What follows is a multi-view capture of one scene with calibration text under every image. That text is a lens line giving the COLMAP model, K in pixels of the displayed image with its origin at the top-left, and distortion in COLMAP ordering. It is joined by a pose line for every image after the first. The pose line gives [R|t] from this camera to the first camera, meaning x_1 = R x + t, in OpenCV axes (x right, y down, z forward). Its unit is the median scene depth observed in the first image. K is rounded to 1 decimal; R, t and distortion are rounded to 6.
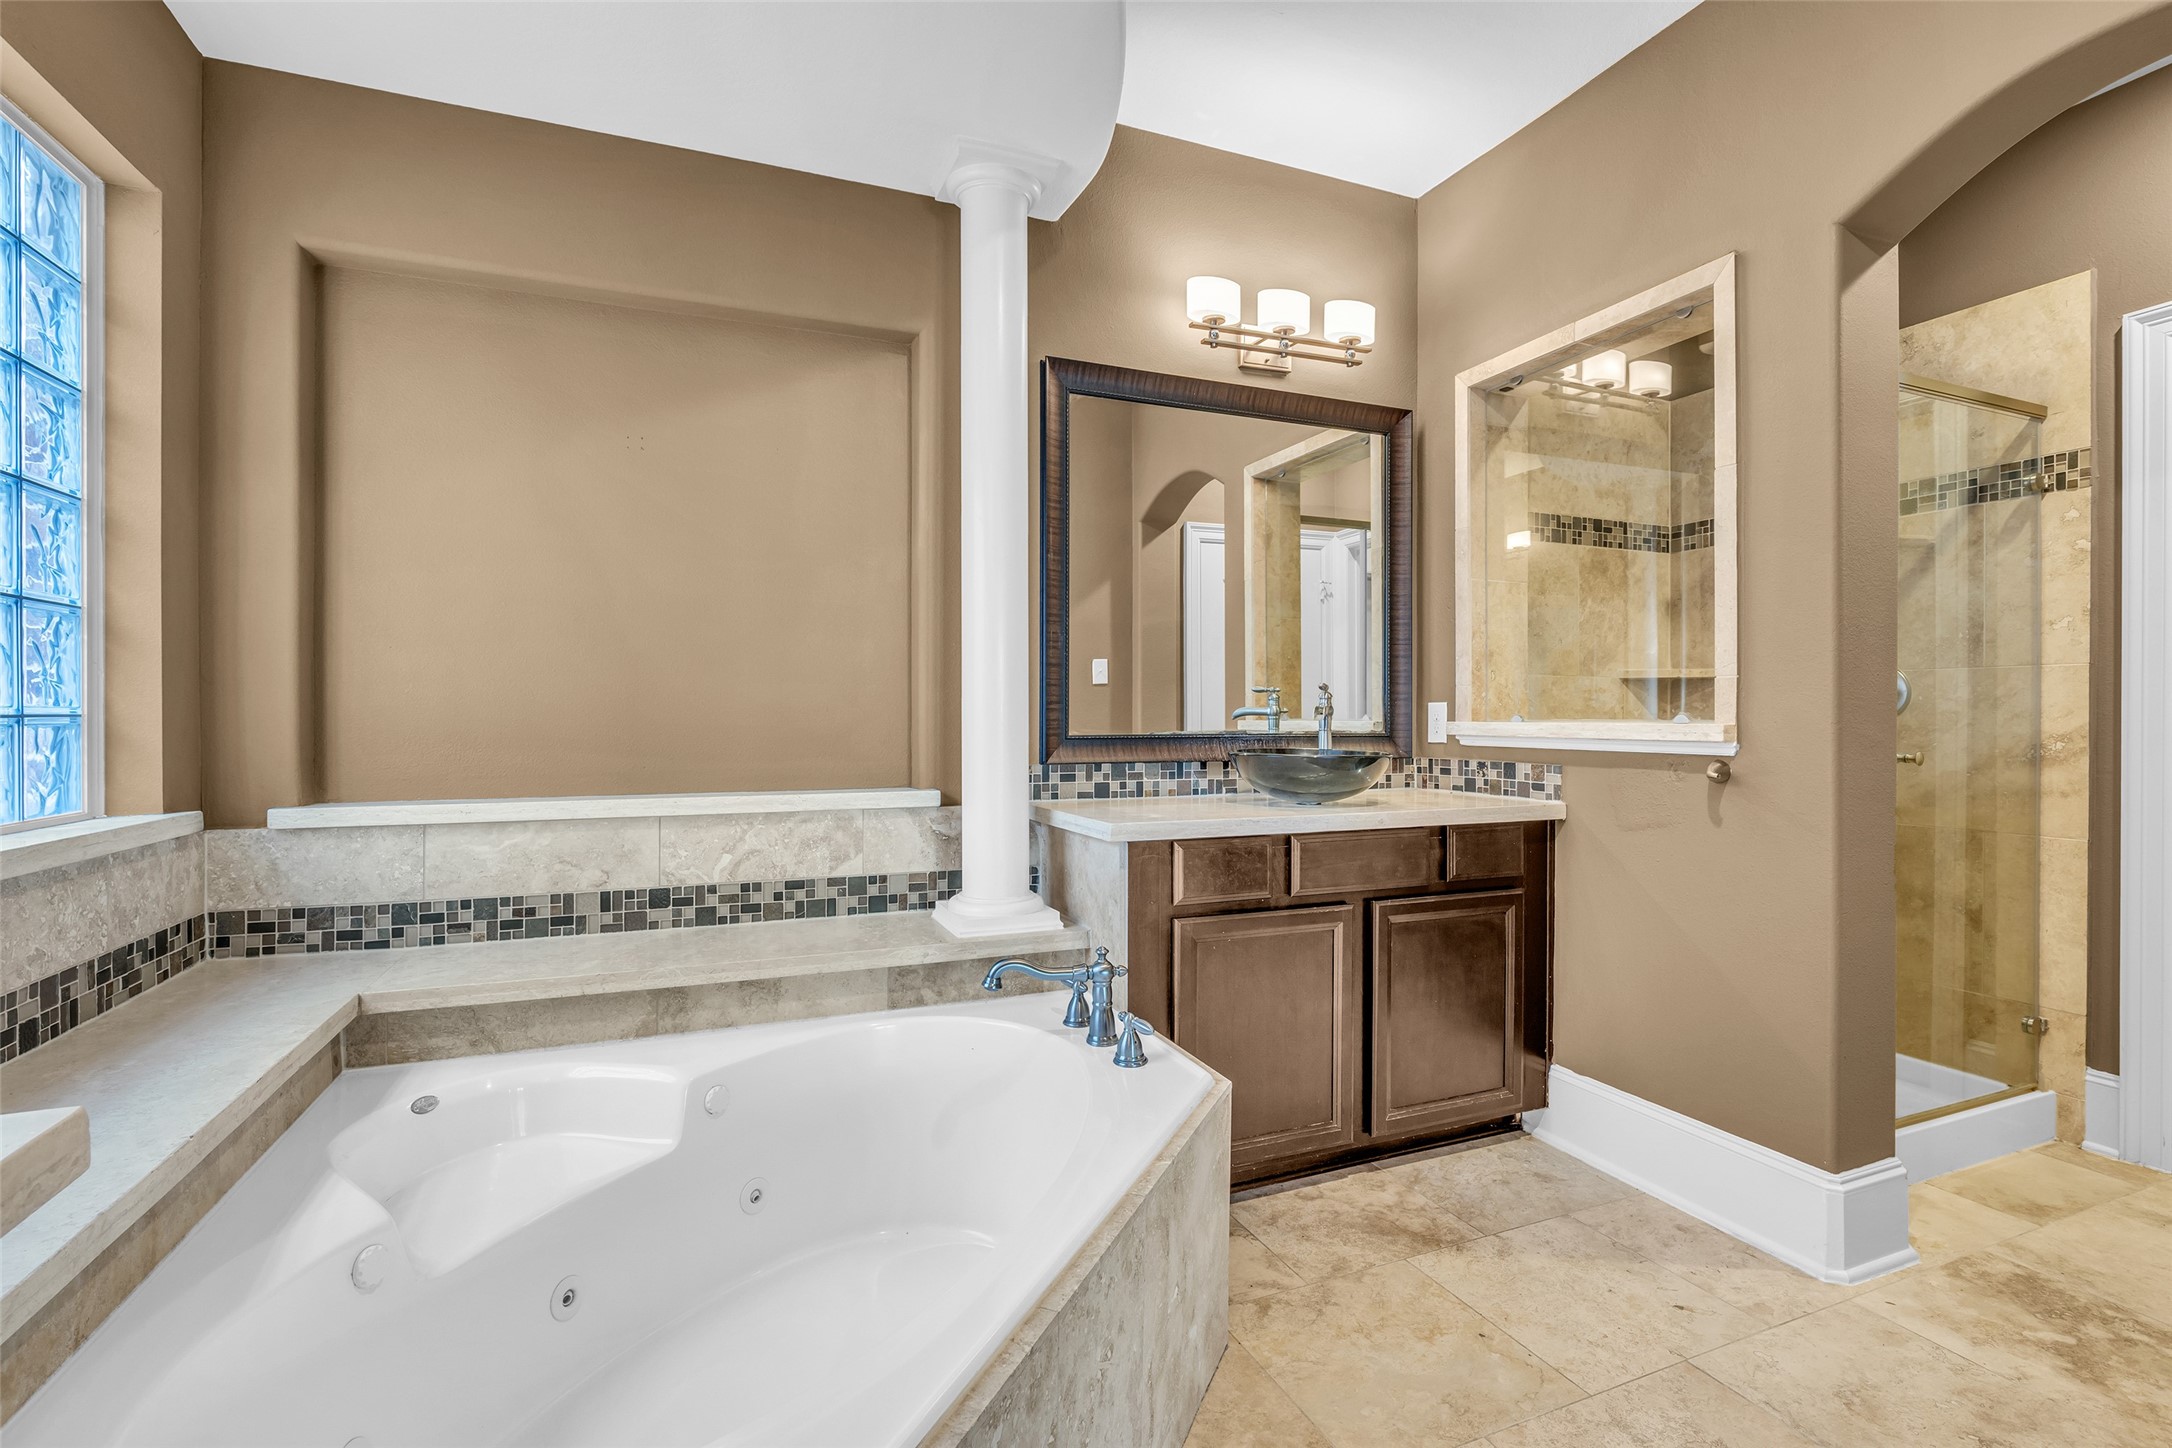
lens RADIAL K [[998.8, 0, 1091.6], [0, 998.8, 719.3], [0, 0, 1]] dist [-0.021702, 0.006647]
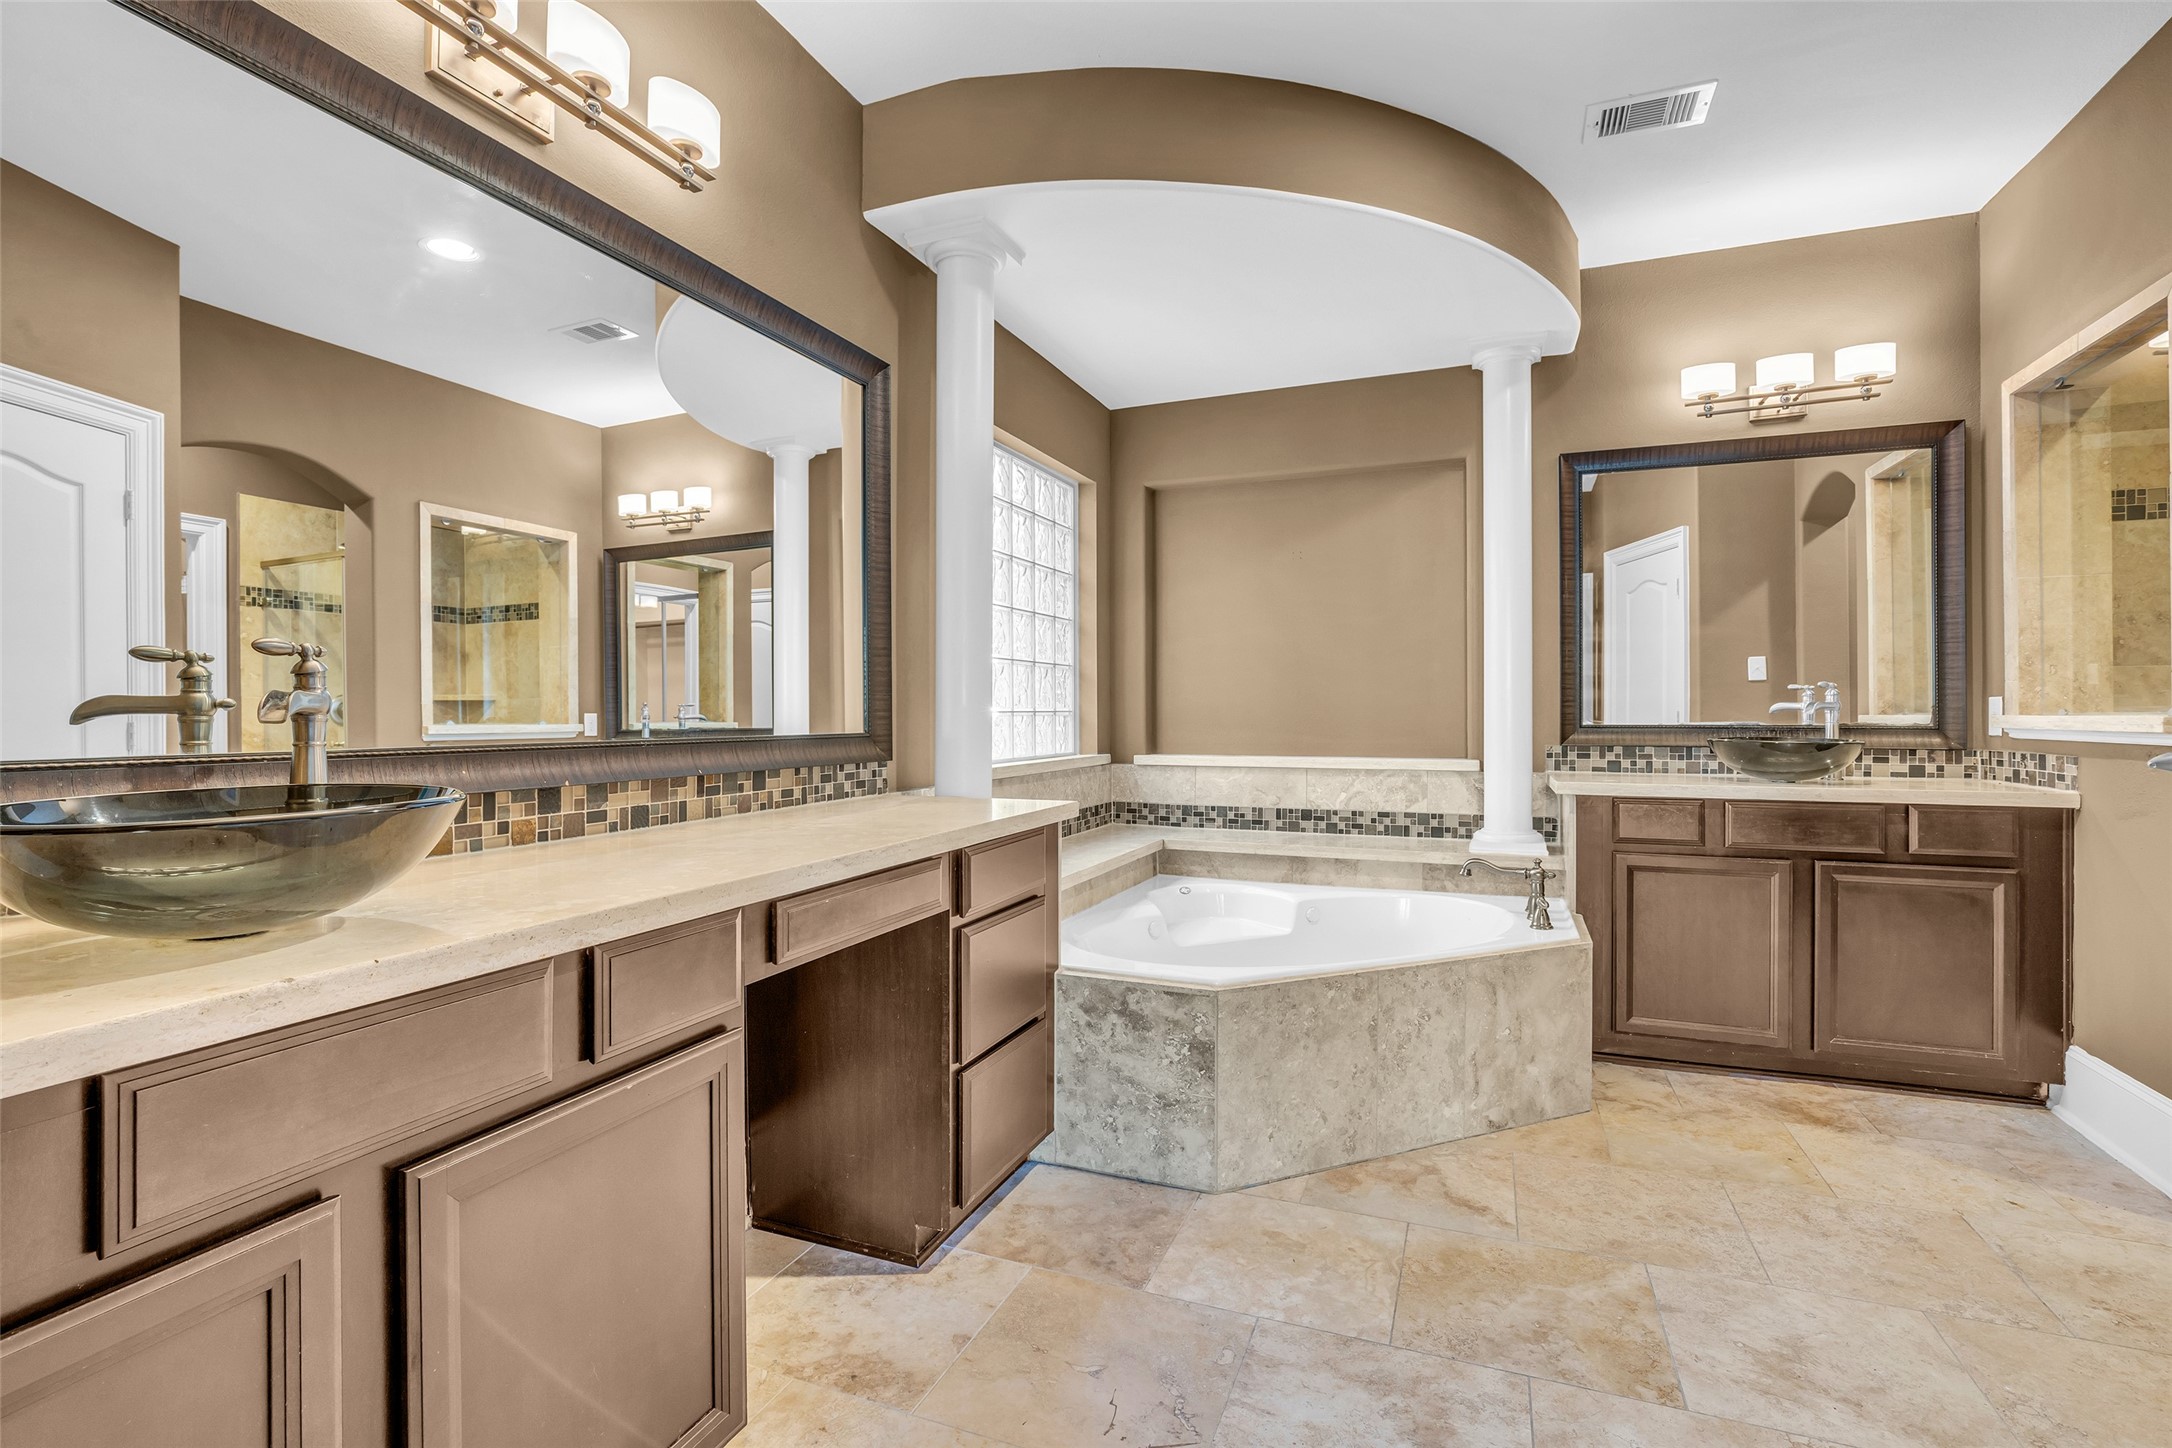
lens RADIAL K [[998.8, 0, 1083.1], [0, 998.8, 714.3], [0, 0, 1]] dist [-0.021702, 0.006647]
pose [[0.712024, -0.000085, -0.702155, 0.489499], [-0.000491, 1.000000, -0.000620, 0.003172], [0.702155, 0.000786, 0.712024, -0.499063]]
